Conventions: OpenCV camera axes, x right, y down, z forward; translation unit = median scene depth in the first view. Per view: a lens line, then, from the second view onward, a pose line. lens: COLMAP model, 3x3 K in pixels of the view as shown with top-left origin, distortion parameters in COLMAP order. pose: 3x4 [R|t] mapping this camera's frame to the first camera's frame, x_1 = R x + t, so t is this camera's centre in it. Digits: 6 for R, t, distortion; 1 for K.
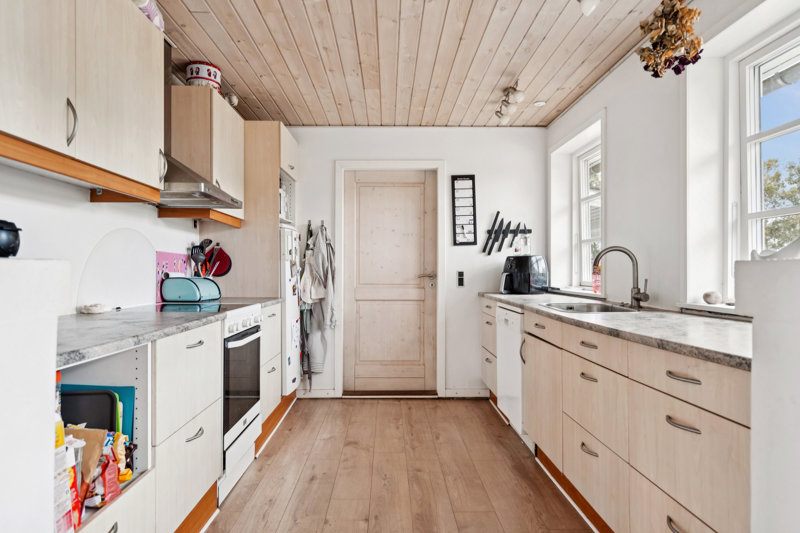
lens RADIAL K [[486.5, 0, 400.0], [0, 486.5, 266.5], [0, 0, 1]] dist [-0.000302, -0.000104]
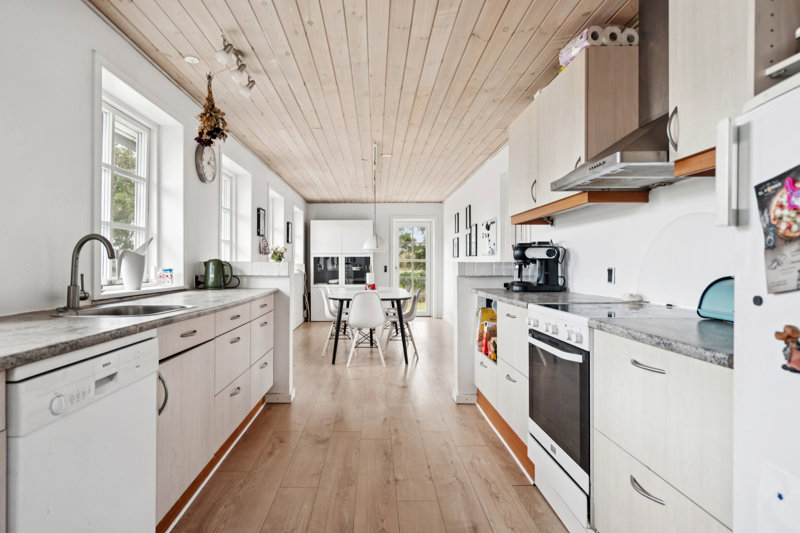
lens RADIAL K [[453.1, 0, 400.0], [0, 453.1, 266.5], [0, 0, 1]] dist [0.001307, 0.000260]
pose [[-0.999552, -0.000593, -0.029922, -0.040438], [-0.000490, 0.999994, -0.003470, 0.014391], [0.029923, -0.003454, -0.999546, 1.905718]]
